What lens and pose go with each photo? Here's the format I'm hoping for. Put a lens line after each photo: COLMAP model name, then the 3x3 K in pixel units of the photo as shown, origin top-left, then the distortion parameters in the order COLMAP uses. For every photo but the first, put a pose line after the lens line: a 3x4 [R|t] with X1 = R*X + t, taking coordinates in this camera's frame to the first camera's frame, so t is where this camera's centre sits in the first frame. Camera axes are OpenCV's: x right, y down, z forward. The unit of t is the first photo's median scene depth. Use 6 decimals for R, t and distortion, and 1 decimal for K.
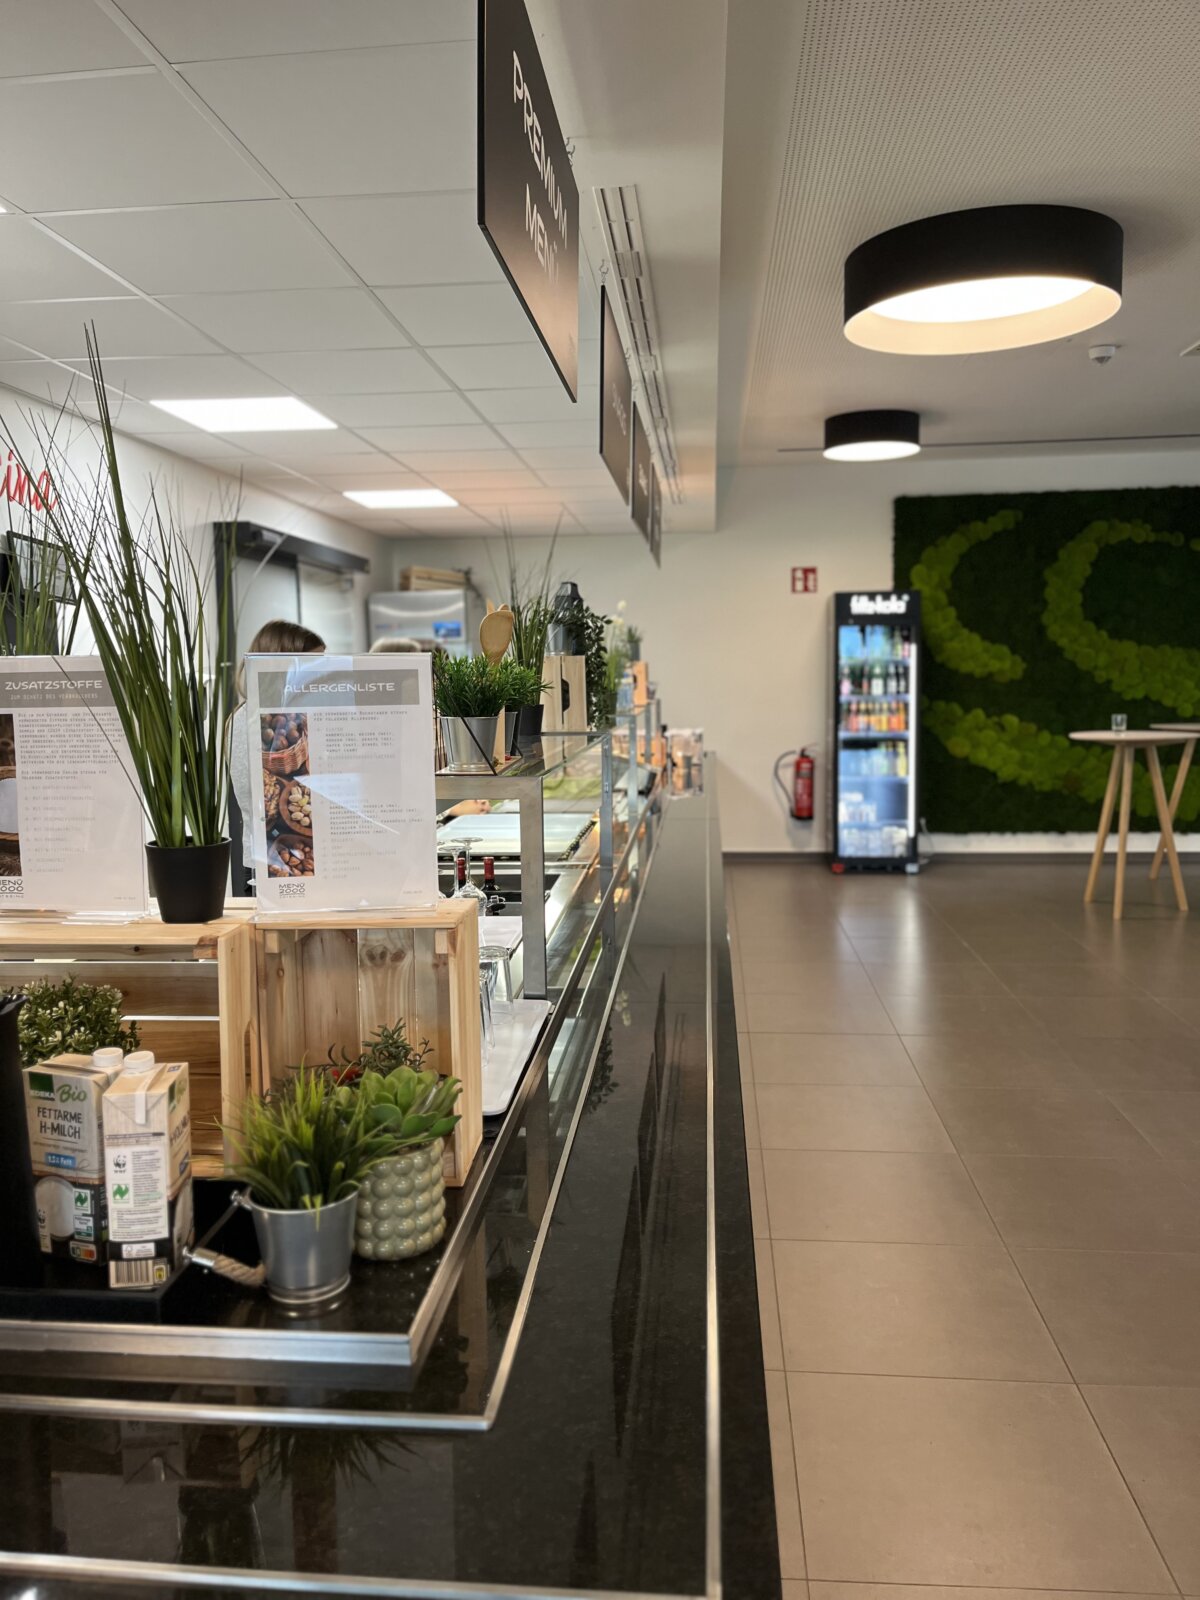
lens RADIAL K [[1218.6, 0, 598.4], [0, 1218.6, 796.8], [0, 0, 1]] dist [-0.001222, -0.000558]
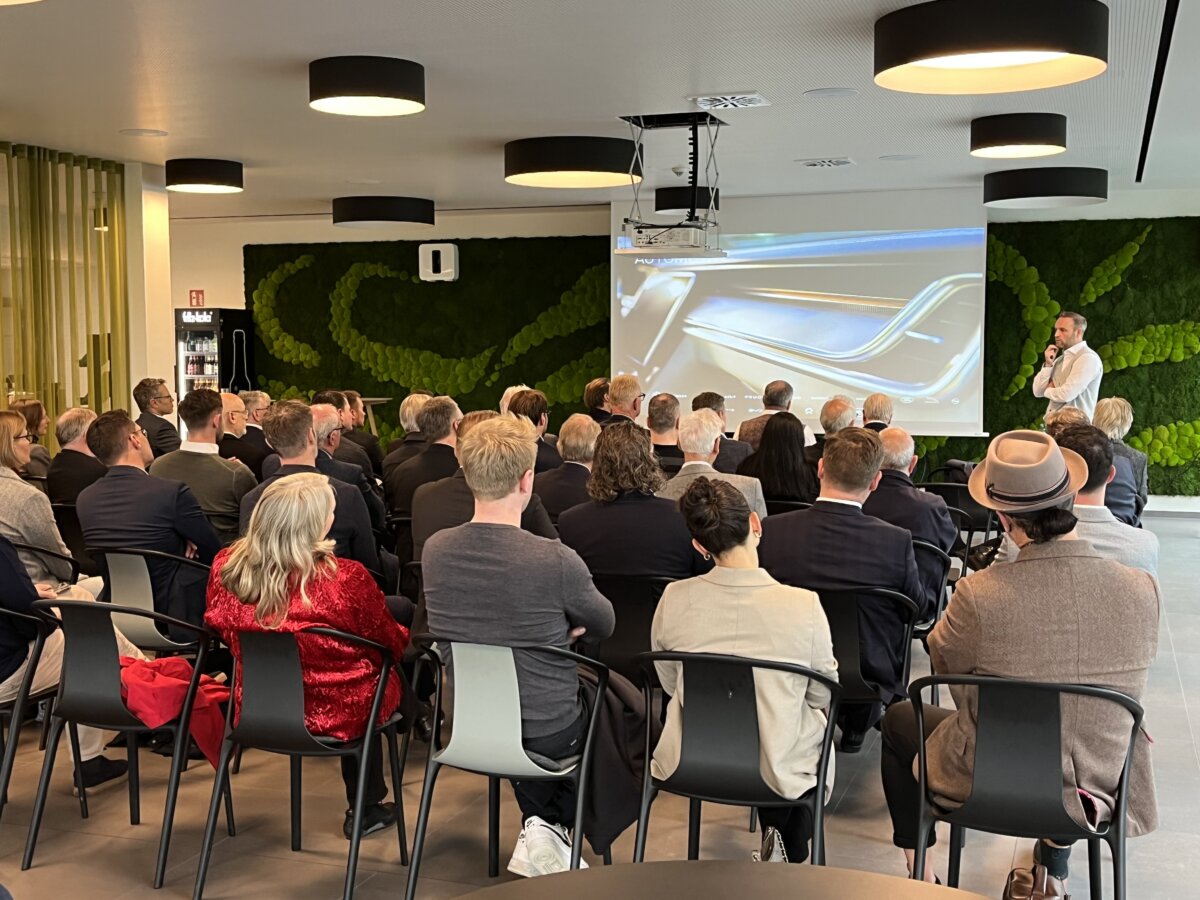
lens RADIAL K [[1429.1, 0, 600.1], [0, 1429.1, 451.8], [0, 0, 1]] dist [0.019325, 0.000000]
pose [[0.975782, 0.034563, -0.215997, 1.078903], [-0.040697, 0.998883, -0.024015, 0.036505], [0.214925, 0.032224, 0.976099, -0.644323]]
